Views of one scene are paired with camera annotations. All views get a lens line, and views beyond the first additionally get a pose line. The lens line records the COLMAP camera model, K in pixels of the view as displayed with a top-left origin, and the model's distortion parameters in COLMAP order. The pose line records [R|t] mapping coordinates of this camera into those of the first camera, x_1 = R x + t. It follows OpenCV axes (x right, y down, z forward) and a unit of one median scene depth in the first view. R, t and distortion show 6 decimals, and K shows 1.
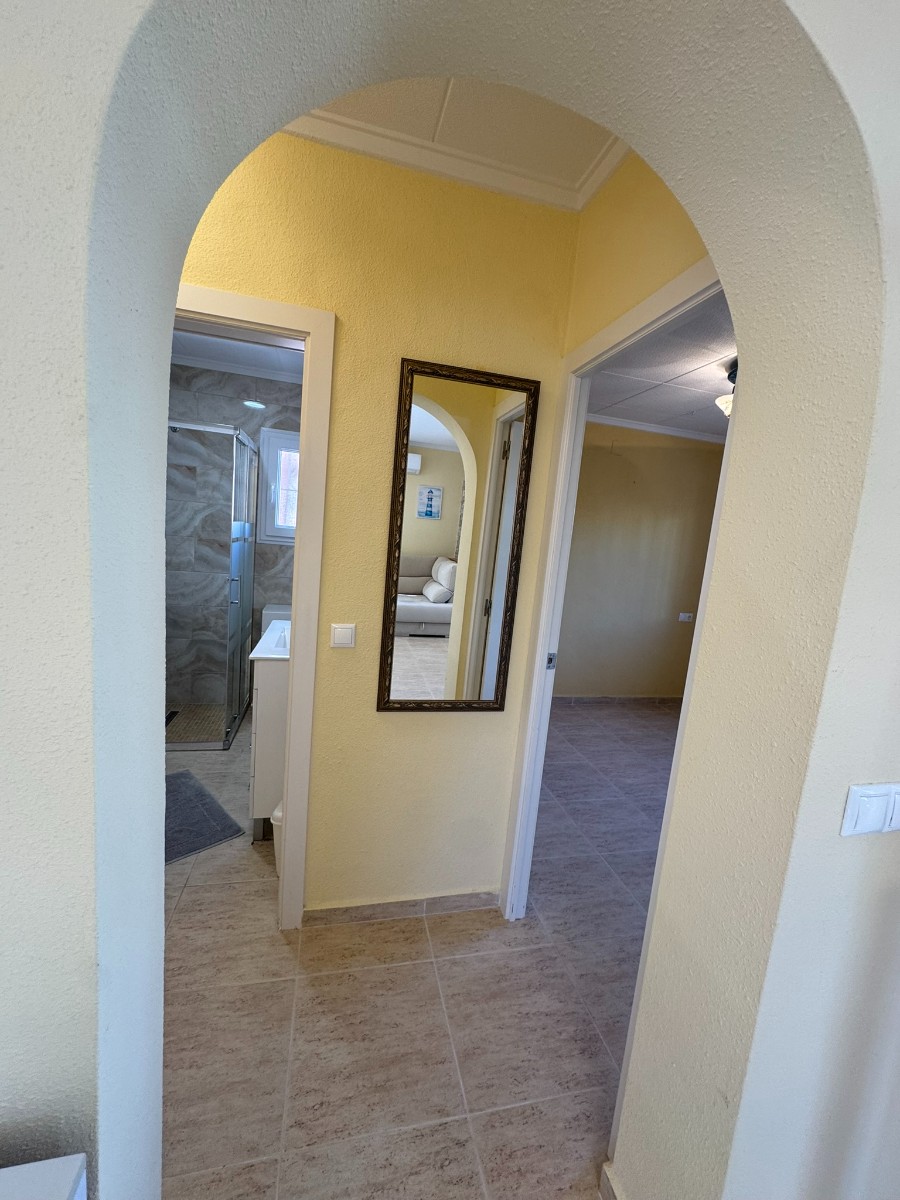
lens RADIAL K [[479.5, 0, 448.5], [0, 479.5, 598.3], [0, 0, 1]] dist [-0.002811, 0.000561]
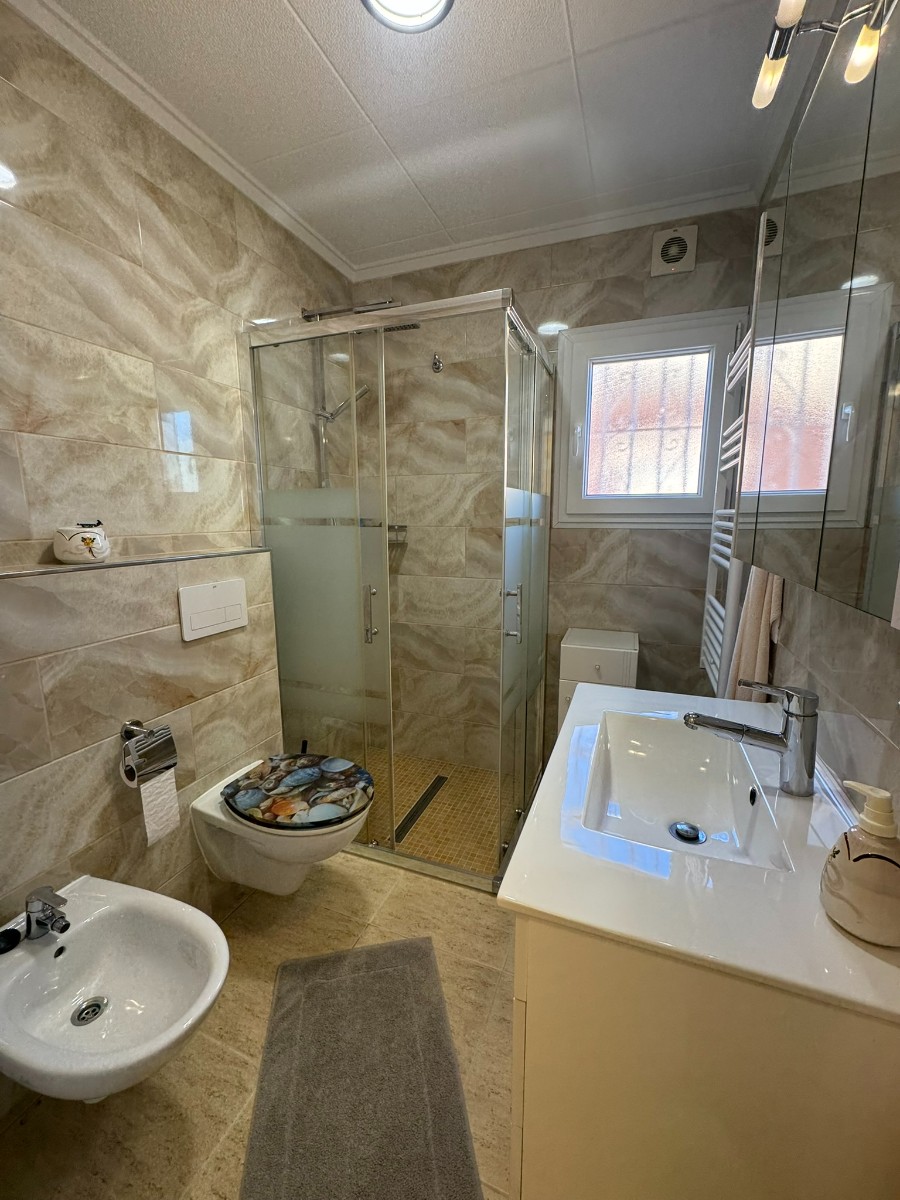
lens RADIAL K [[479.5, 0, 448.5], [0, 479.5, 598.3], [0, 0, 1]] dist [-0.002811, 0.000561]
pose [[0.817218, 0.005200, -0.576305, -0.159745], [0.001347, 0.999939, 0.010932, -0.033889], [0.576327, -0.009710, 0.817161, 0.432608]]
